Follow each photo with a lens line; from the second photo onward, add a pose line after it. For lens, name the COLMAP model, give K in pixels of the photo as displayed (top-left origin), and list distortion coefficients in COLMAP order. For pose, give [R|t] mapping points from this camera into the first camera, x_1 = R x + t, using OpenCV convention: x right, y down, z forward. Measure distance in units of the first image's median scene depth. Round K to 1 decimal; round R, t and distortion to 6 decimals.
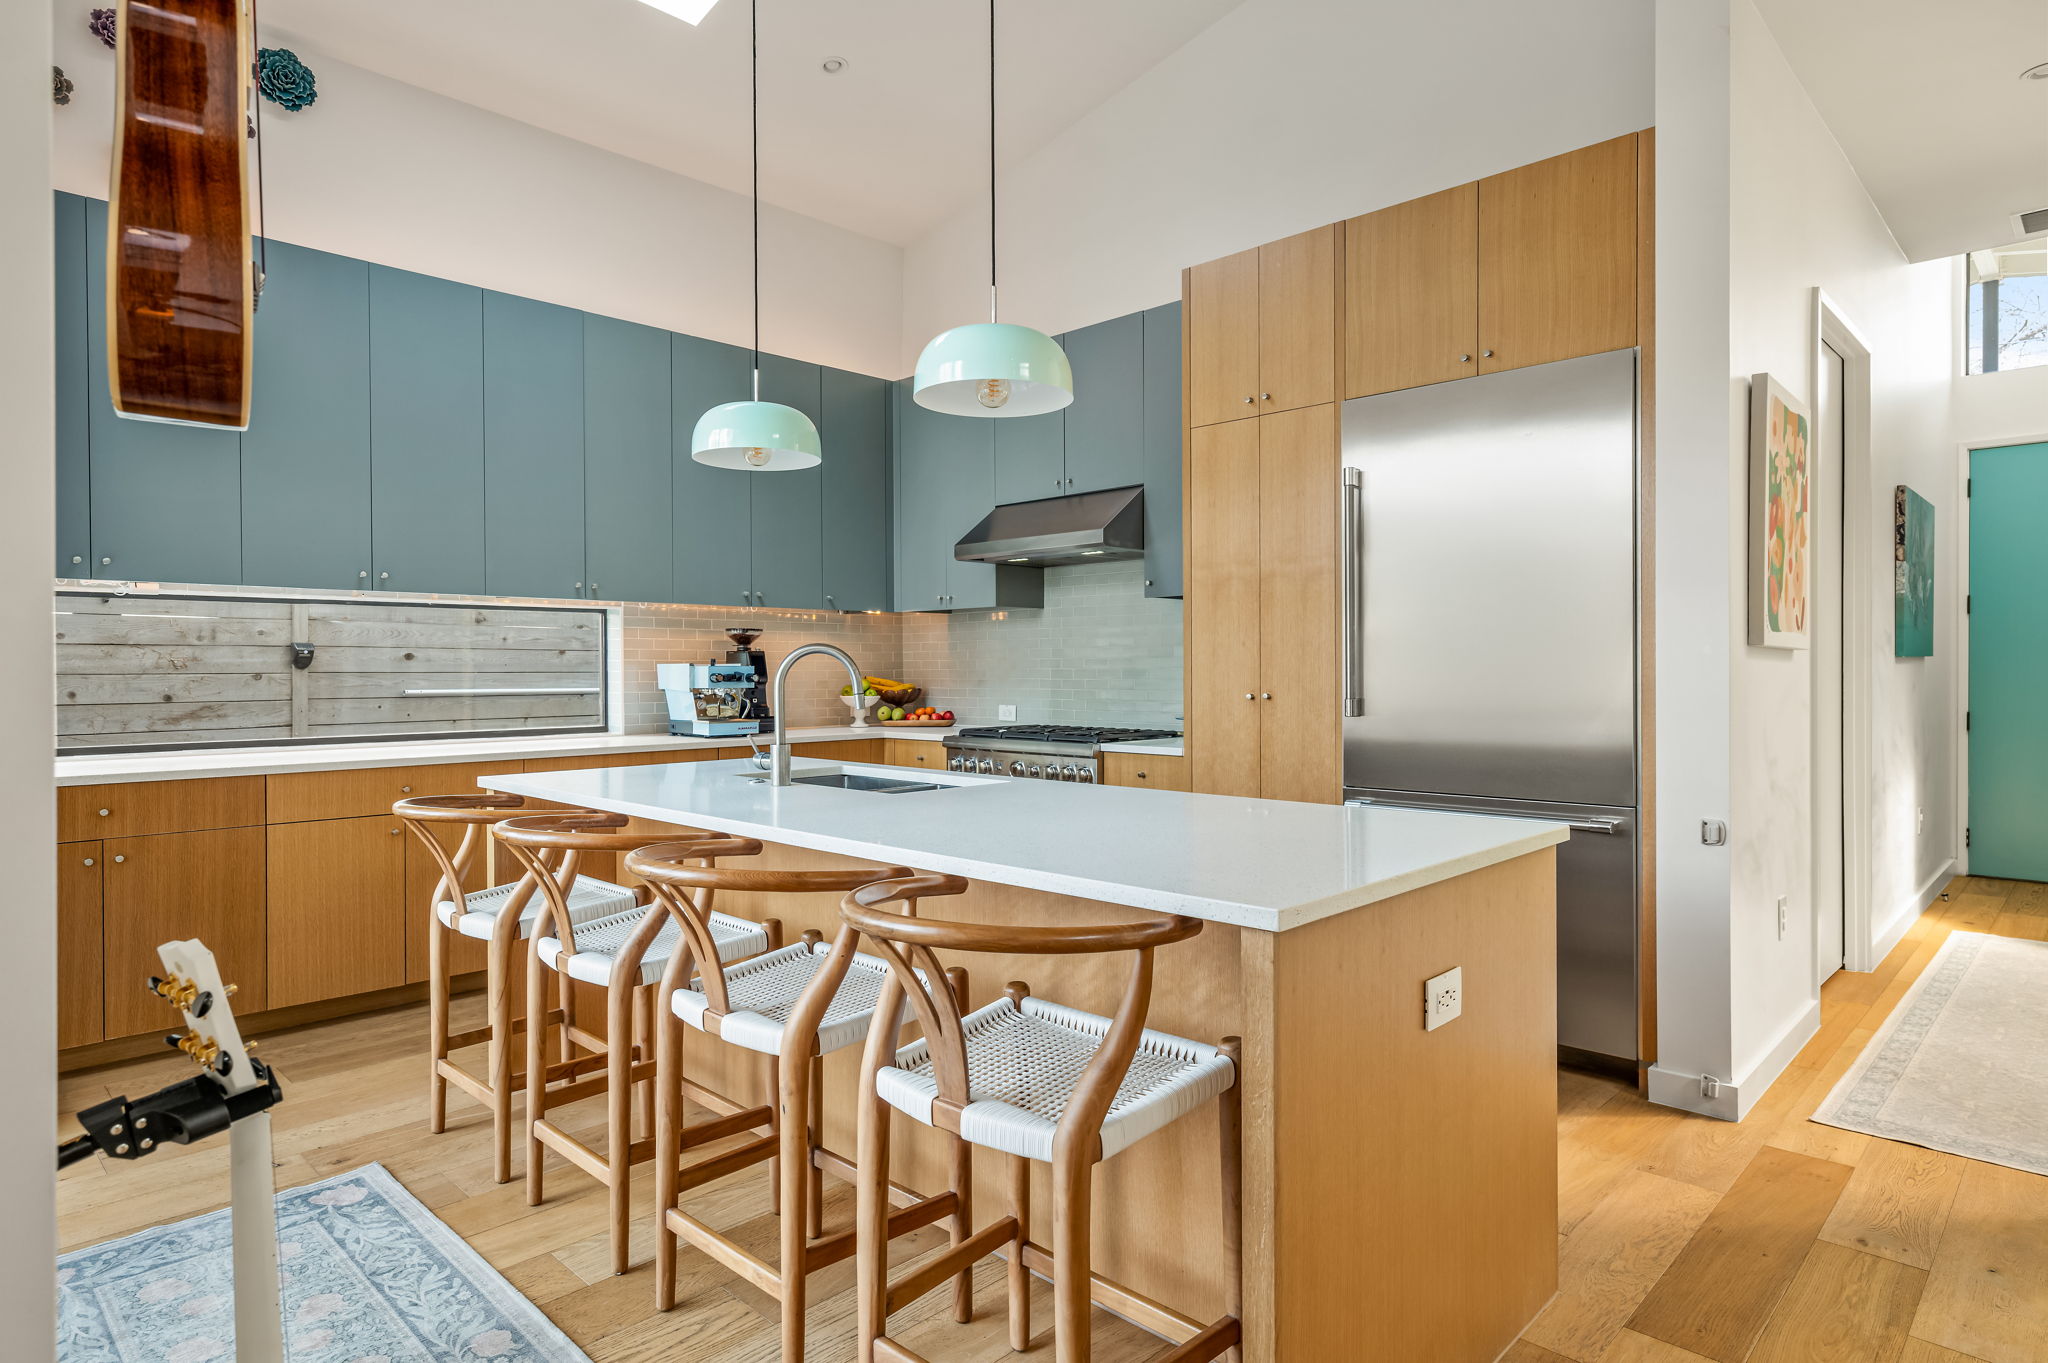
lens RADIAL K [[1138.7, 0, 1027.2], [0, 1138.7, 675.5], [0, 0, 1]] dist [0.004801, 0.000554]
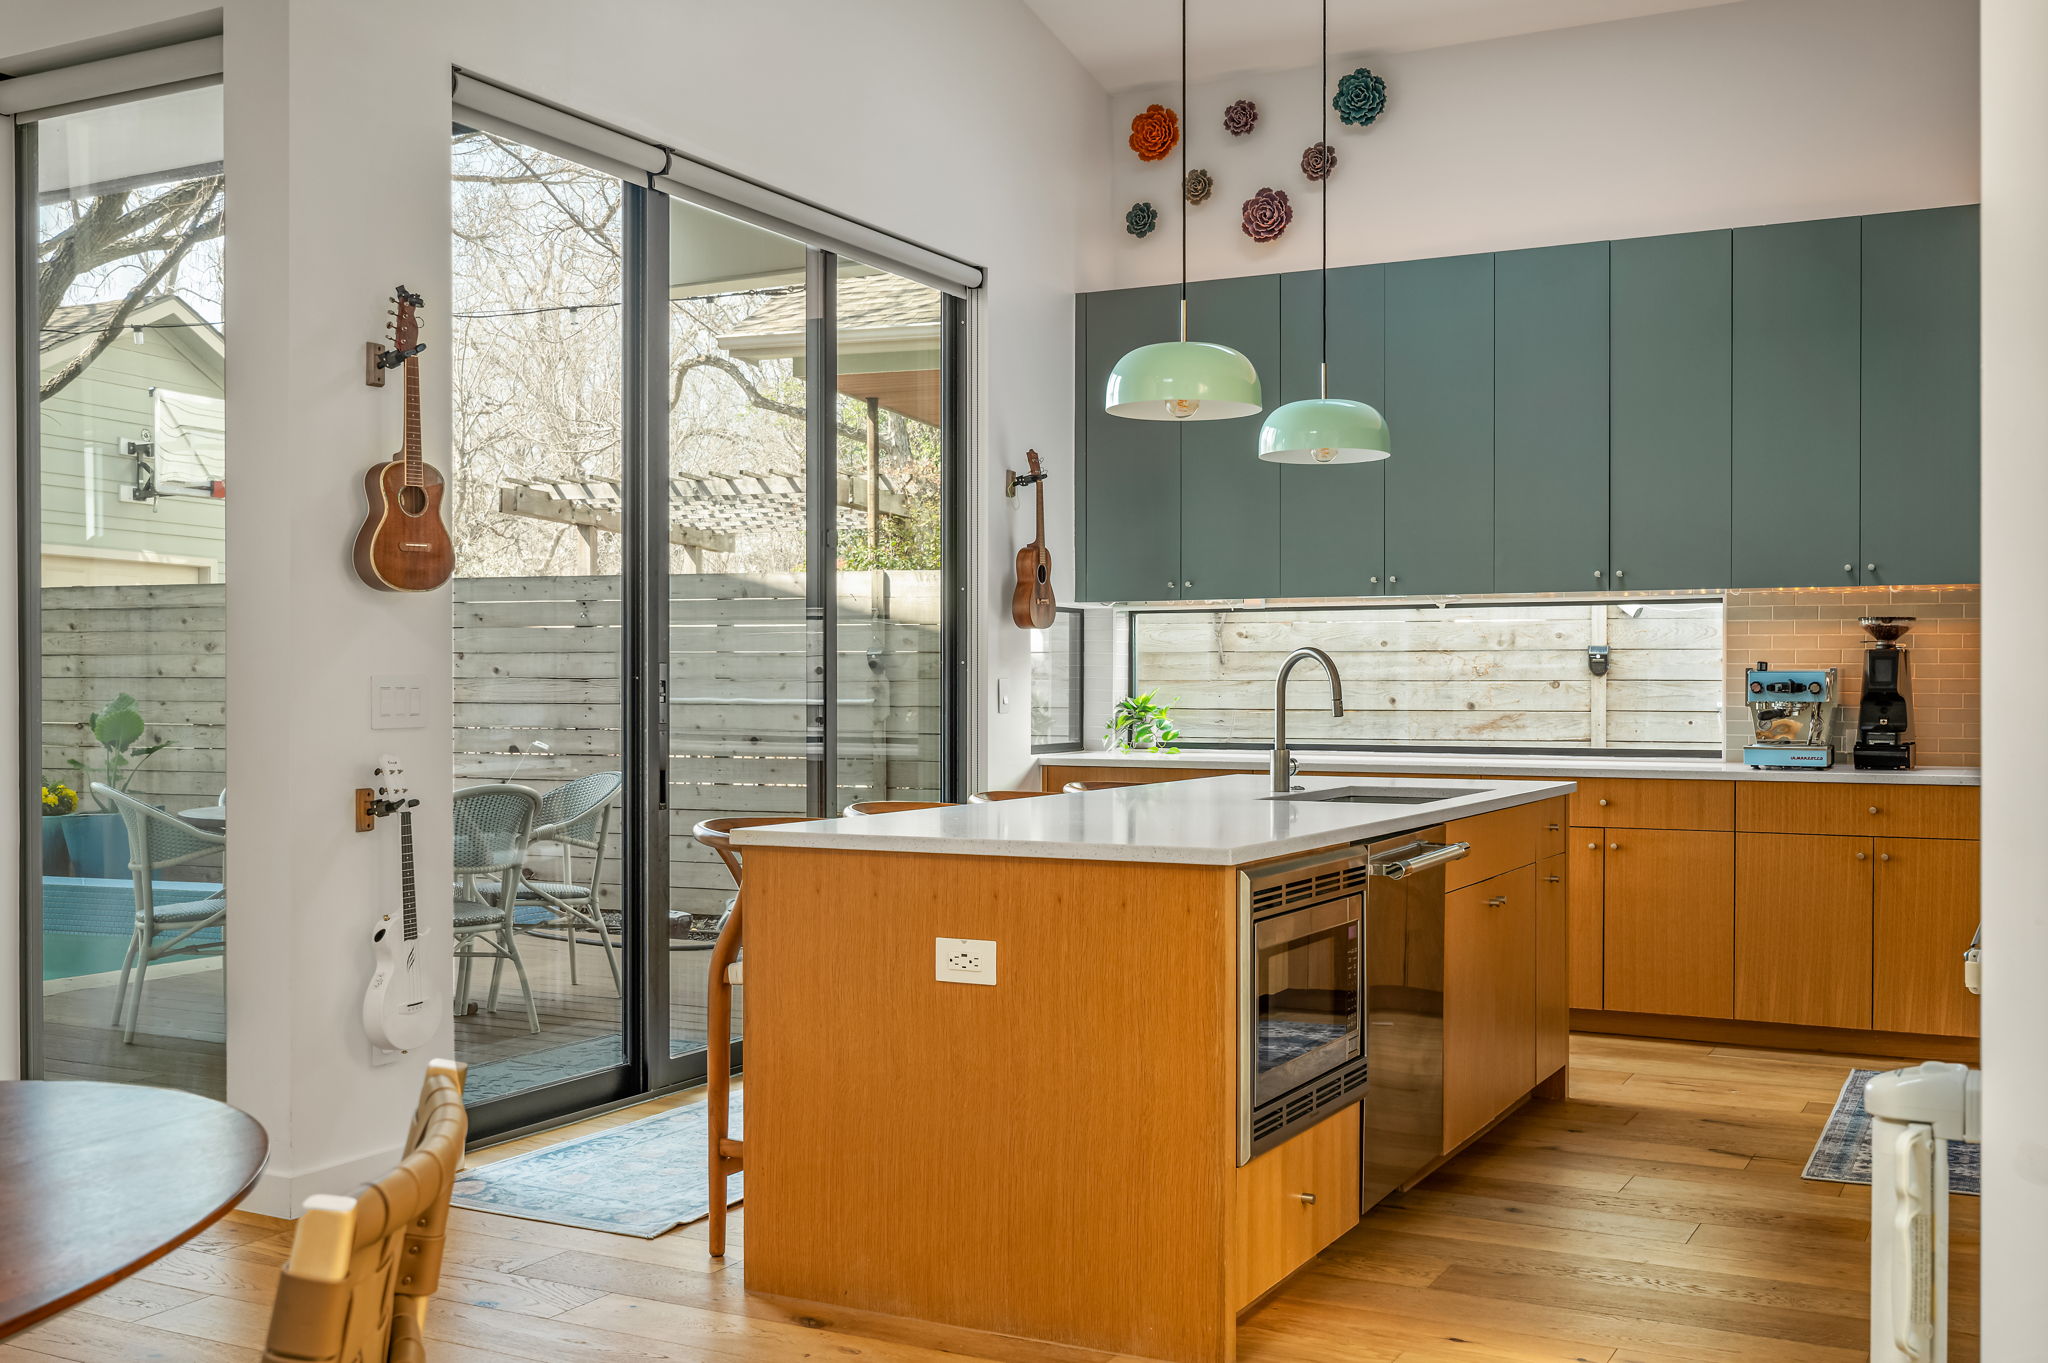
lens RADIAL K [[2038.6, 0, 1023.6], [0, 2038.6, 688.9], [0, 0, 1]] dist [0.010717, 0.000000]
pose [[0.288747, 0.006117, -0.957386, 0.767700], [-0.008361, 0.999958, 0.003867, 0.001852], [0.957369, 0.006888, 0.288786, 0.142937]]
